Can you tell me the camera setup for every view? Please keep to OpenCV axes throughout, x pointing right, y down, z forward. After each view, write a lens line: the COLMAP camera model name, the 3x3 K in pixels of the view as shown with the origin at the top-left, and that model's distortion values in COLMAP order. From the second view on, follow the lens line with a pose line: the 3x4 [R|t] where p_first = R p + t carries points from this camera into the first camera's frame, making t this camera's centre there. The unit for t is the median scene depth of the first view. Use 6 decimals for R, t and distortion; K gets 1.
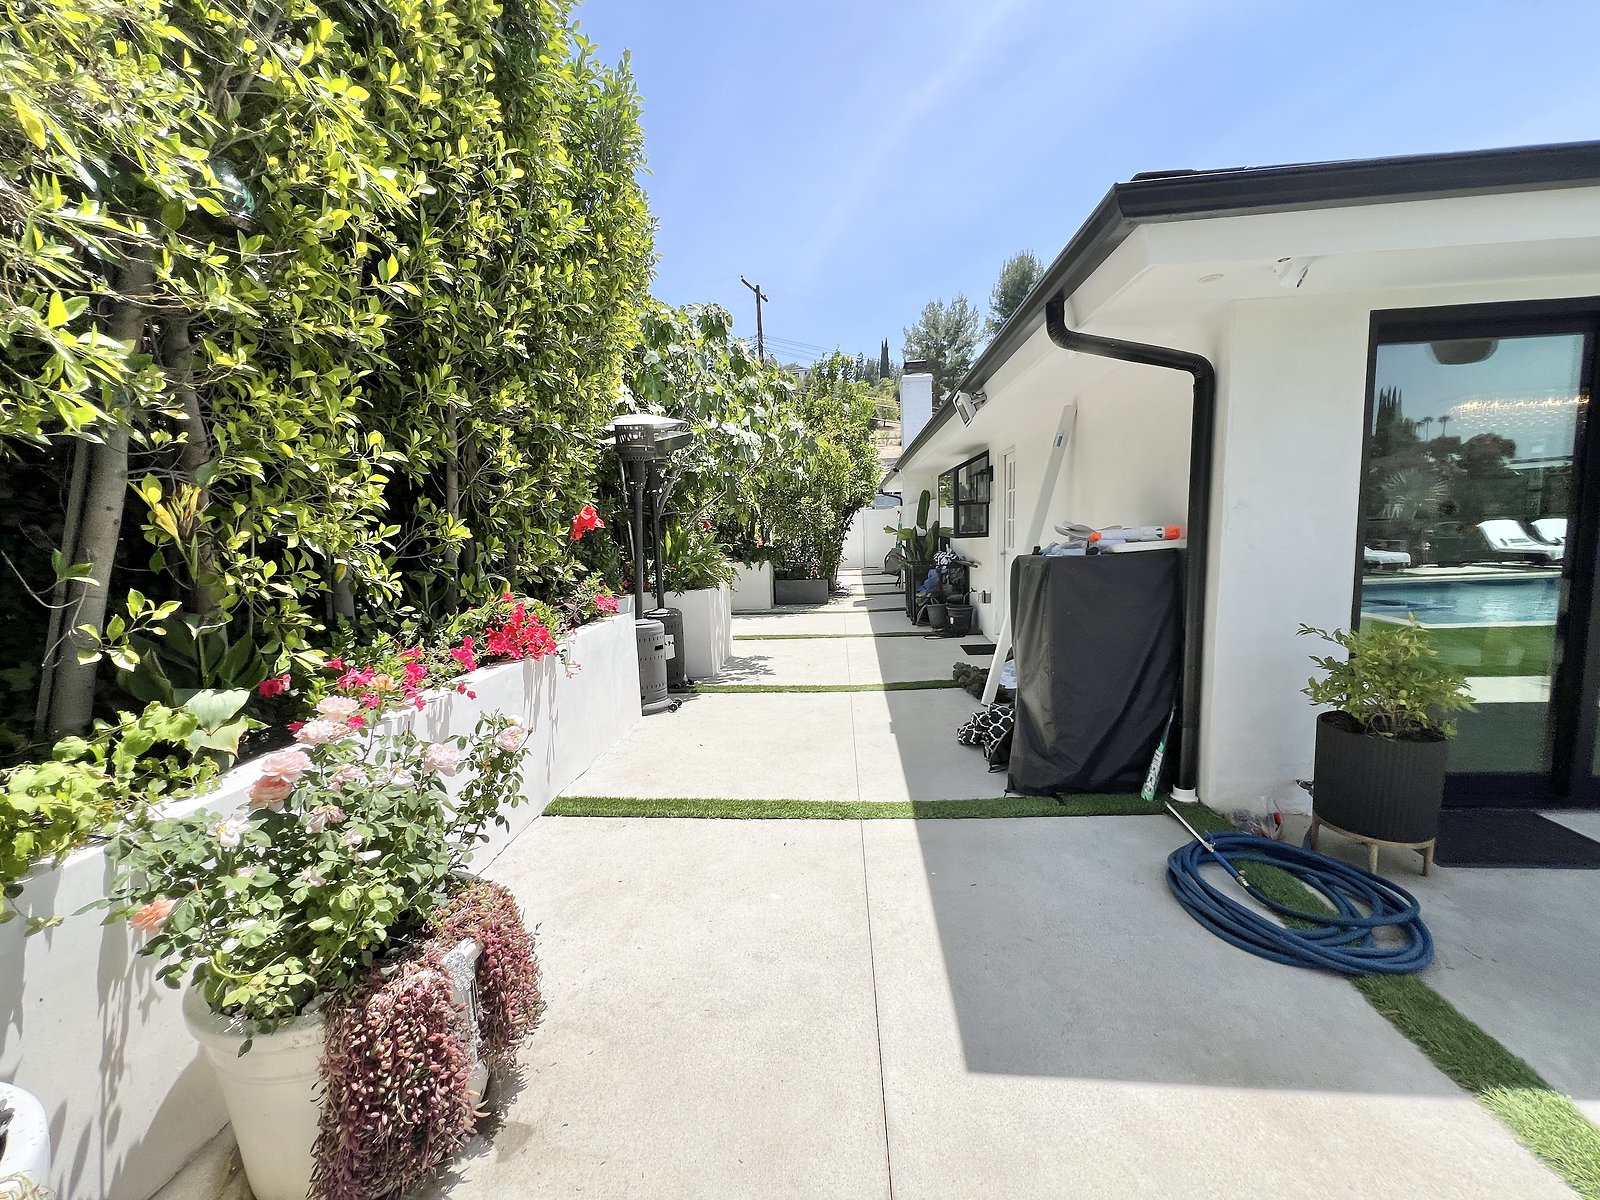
lens RADIAL K [[641.3, 0, 796.6], [0, 641.3, 597.6], [0, 0, 1]] dist [-0.003074, 0.000799]
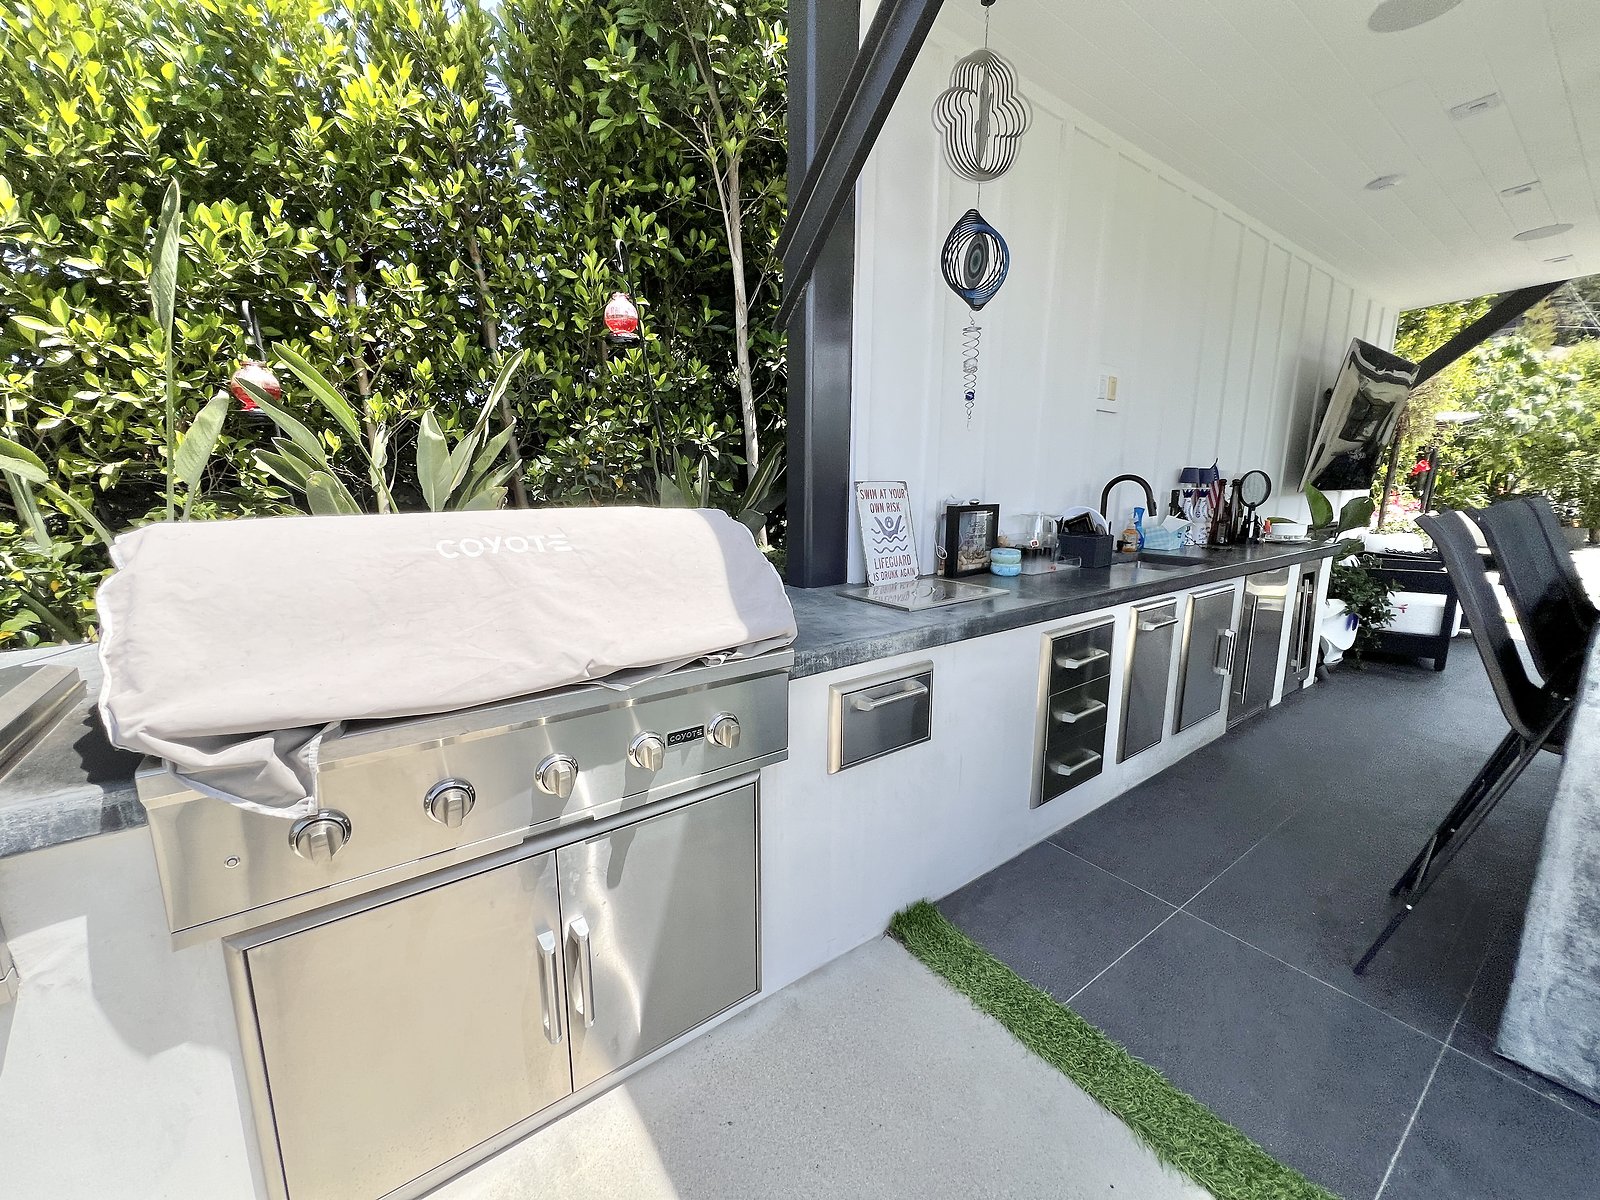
lens RADIAL K [[641.3, 0, 799.5], [0, 641.3, 596.9], [0, 0, 1]] dist [-0.003074, 0.000799]
pose [[0.648153, 0.172681, -0.741673, 0.010815], [-0.110433, 0.984969, 0.132819, 0.179243], [0.753460, -0.004182, 0.657481, -1.382342]]
